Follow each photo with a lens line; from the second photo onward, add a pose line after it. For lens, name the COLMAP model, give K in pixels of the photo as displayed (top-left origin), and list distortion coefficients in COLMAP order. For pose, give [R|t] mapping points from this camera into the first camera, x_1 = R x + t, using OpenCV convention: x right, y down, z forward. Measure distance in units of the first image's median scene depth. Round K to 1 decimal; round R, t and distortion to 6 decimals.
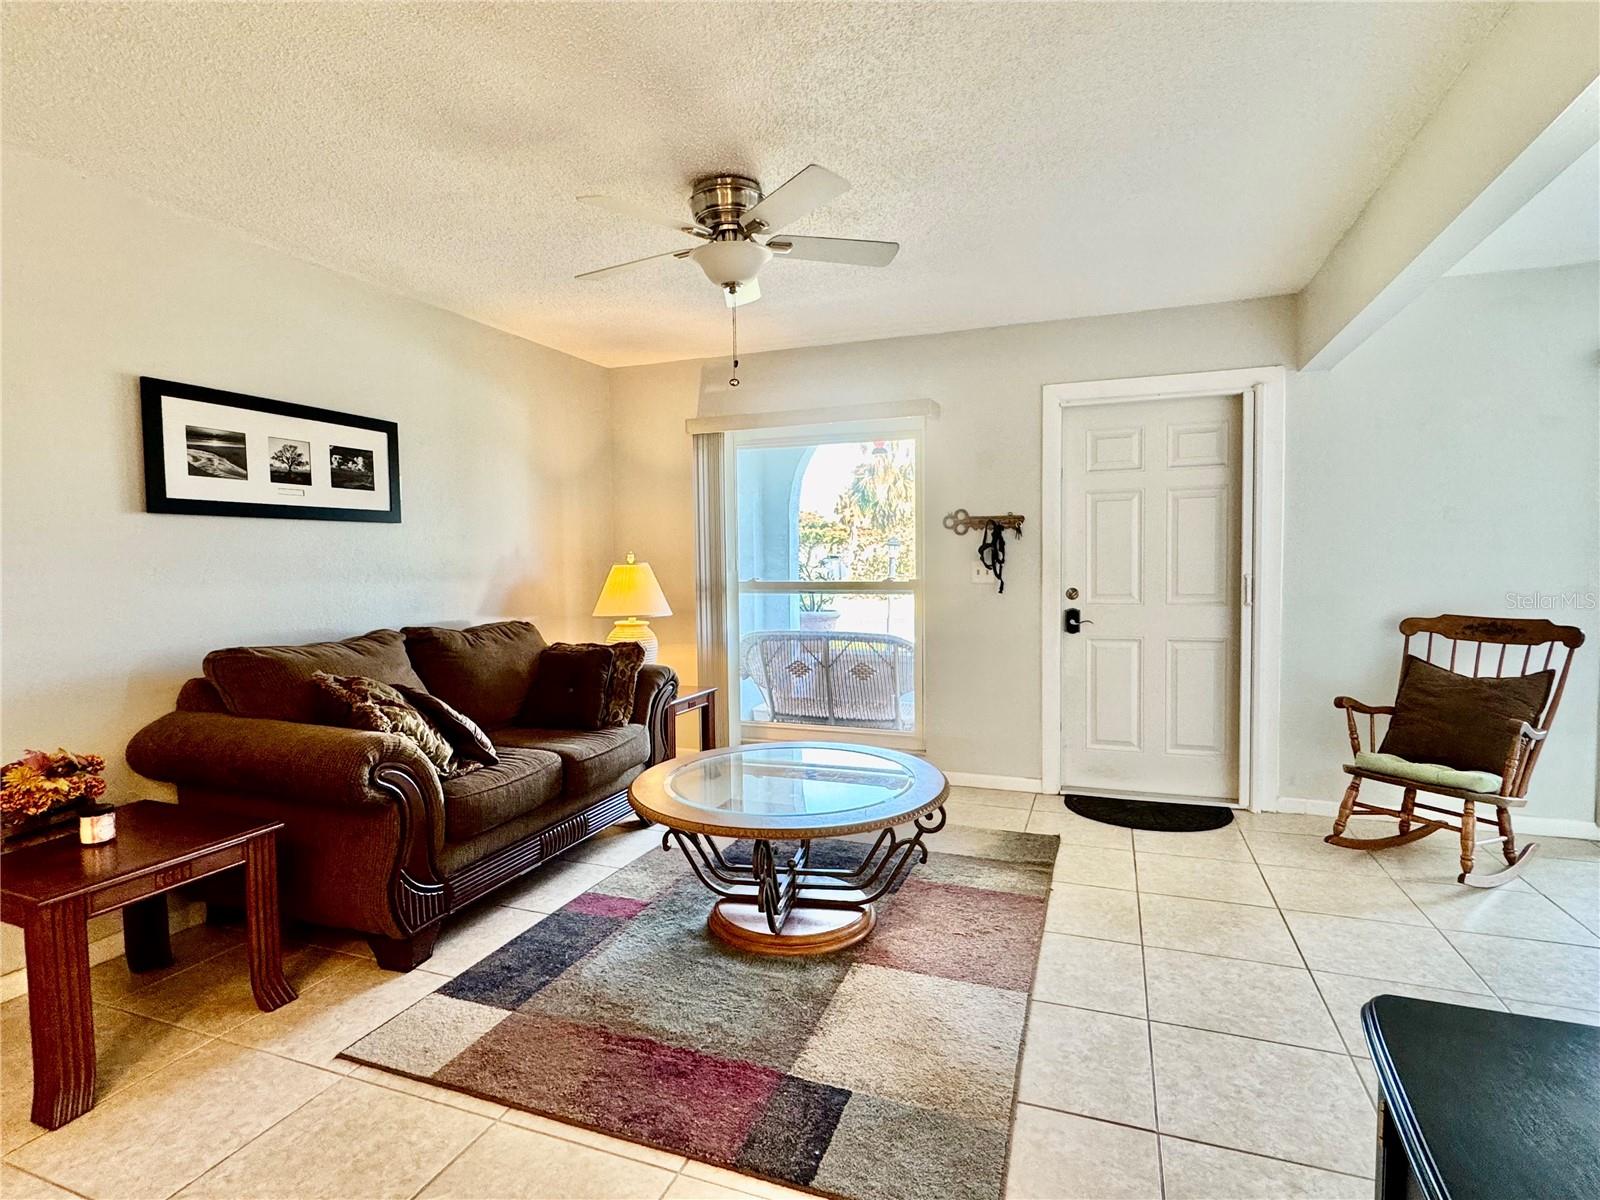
lens RADIAL K [[811.4, 0, 800.0], [0, 811.4, 600.0], [0, 0, 1]] dist [-0.001646, 0.000069]
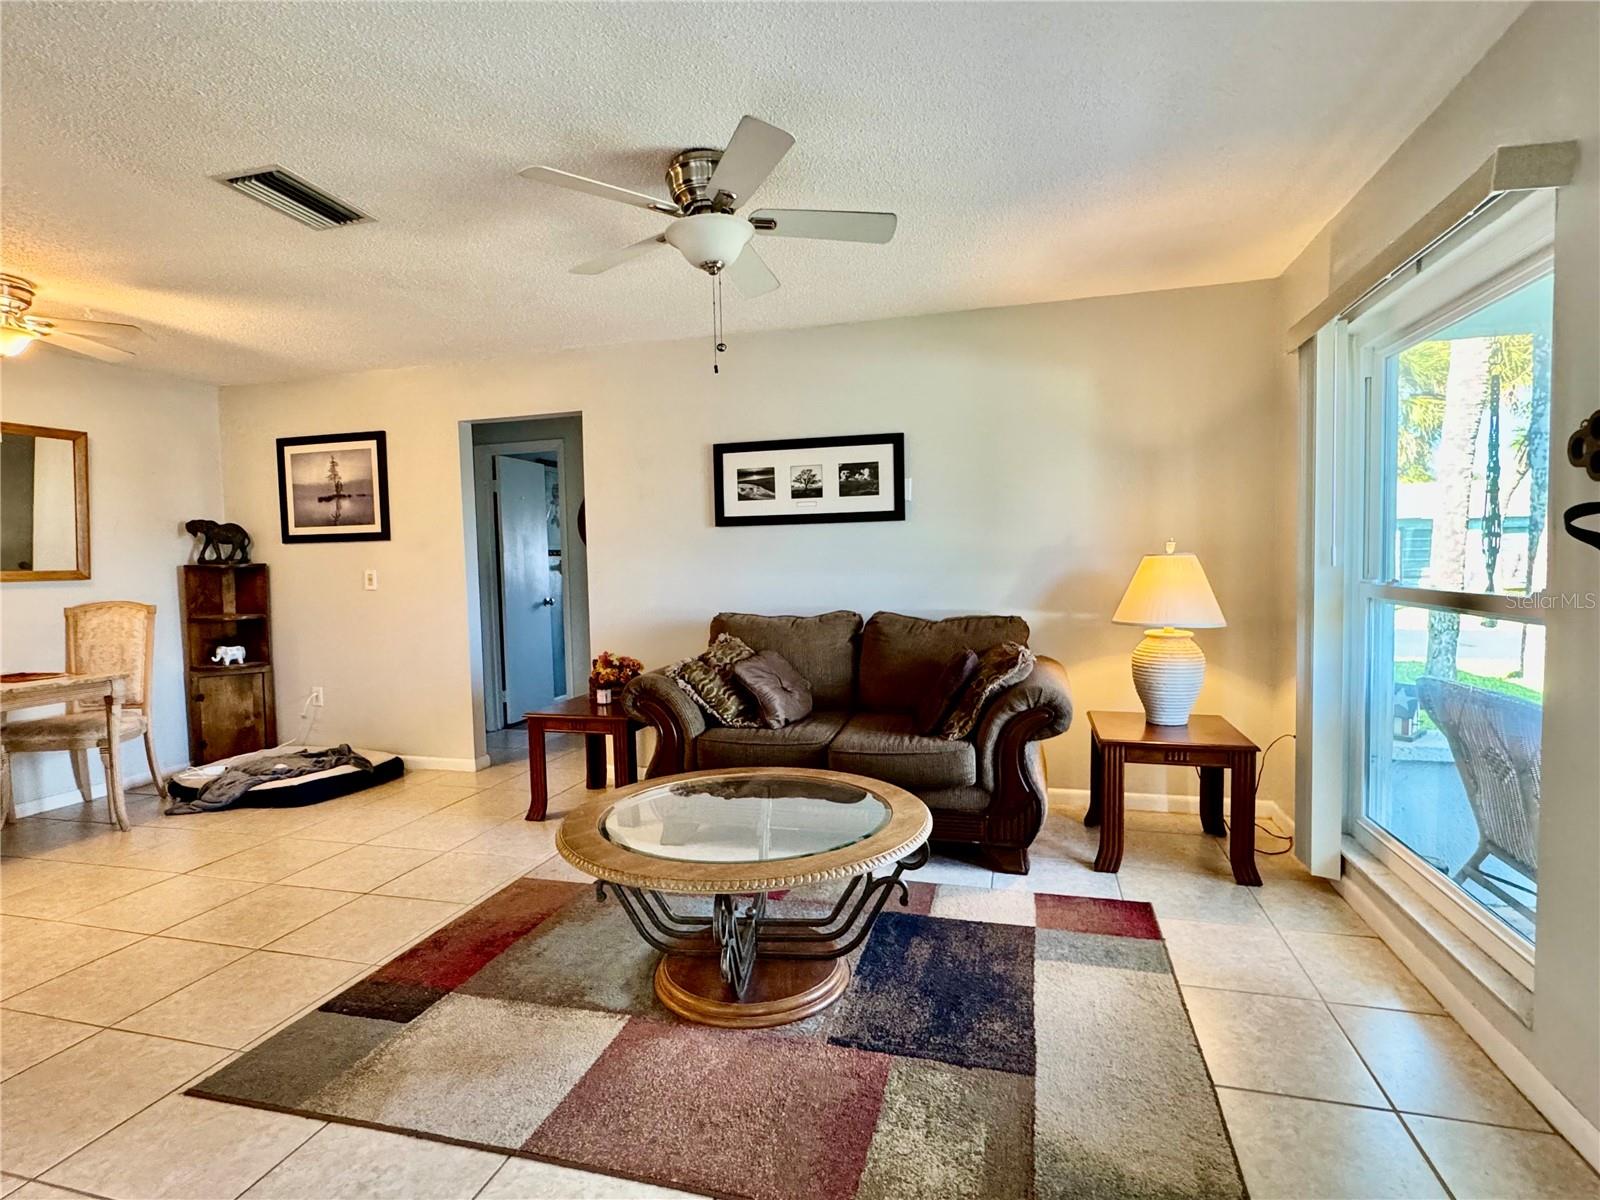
lens RADIAL K [[825.4, 0, 805.3], [0, 825.4, 601.5], [0, 0, 1]] dist [0.000162, 0.000962]
pose [[0.098026, 0.062403, -0.993225, 0.710407], [-0.033287, 0.997679, 0.059398, -0.048872], [0.994627, 0.027239, 0.099876, 0.809026]]
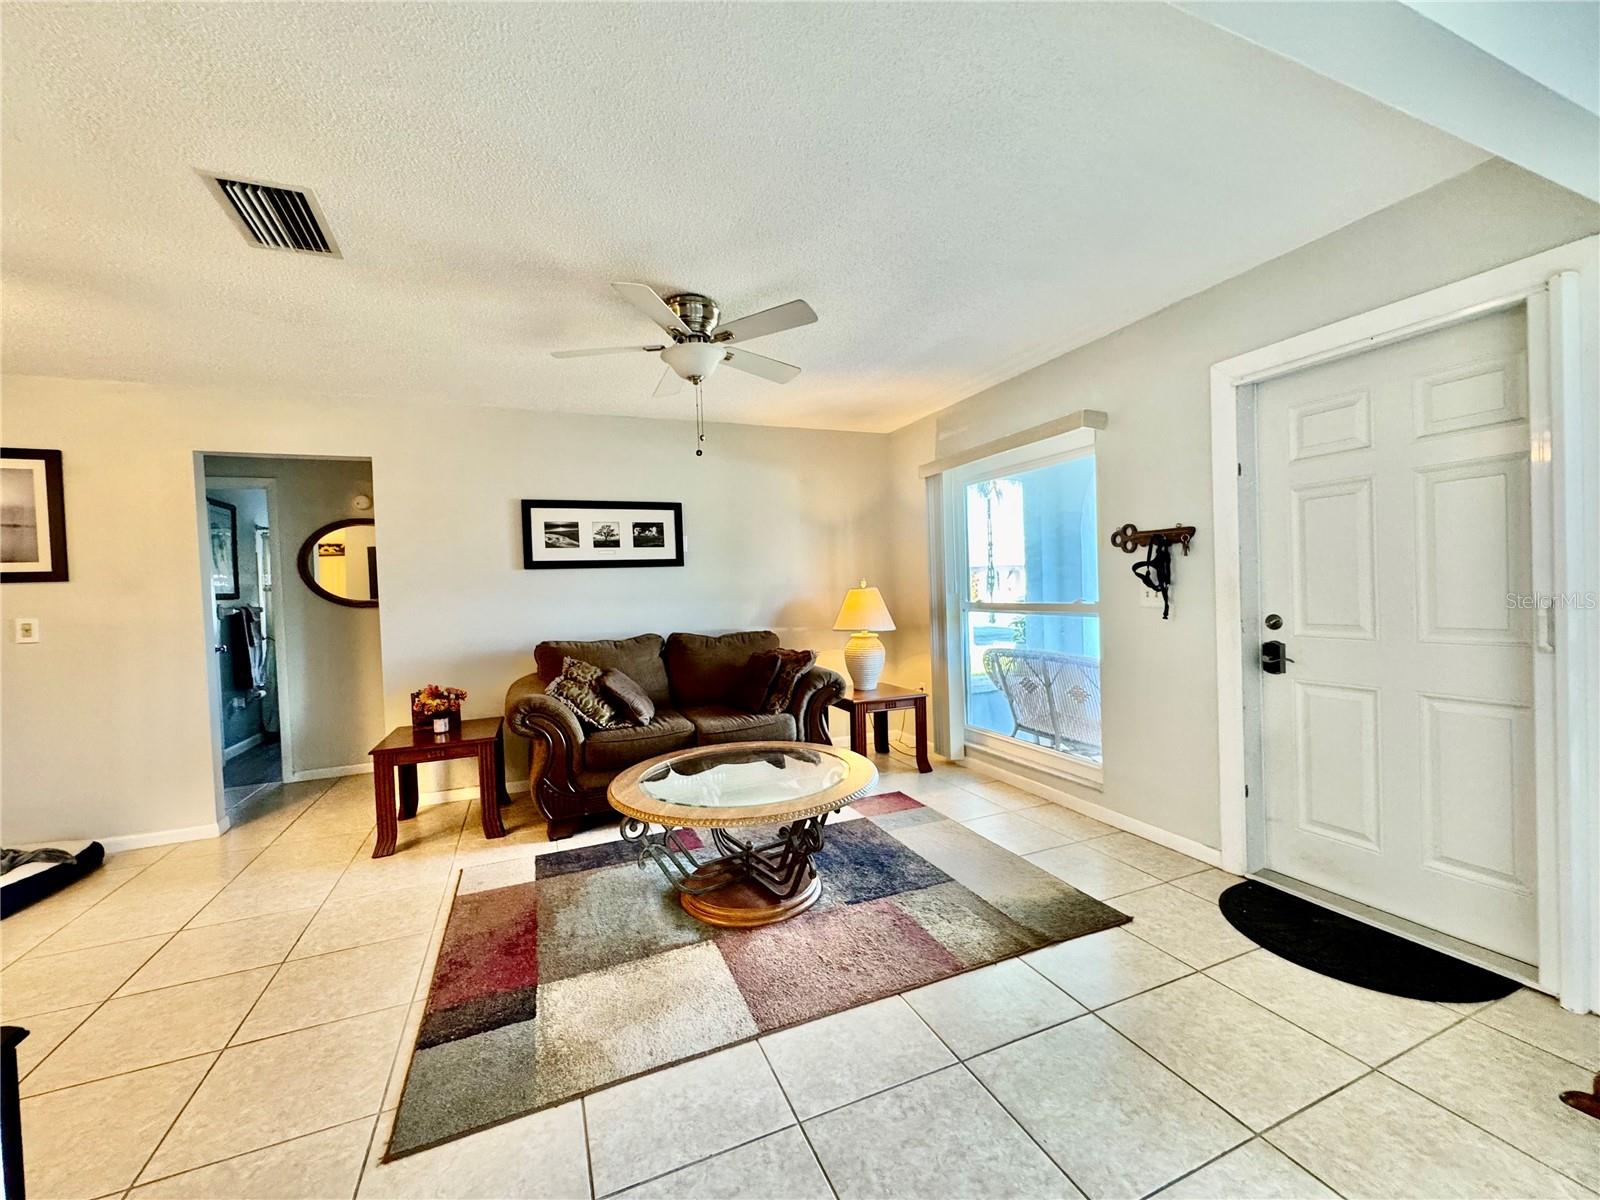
lens RADIAL K [[635.5, 0, 806.5], [0, 635.5, 599.7], [0, 0, 1]] dist [-0.000184, 0.000100]
pose [[0.695383, 0.002964, -0.718633, 0.604110], [-0.012462, 0.999891, -0.007935, -0.024857], [0.718531, 0.014474, 0.695344, 0.341097]]
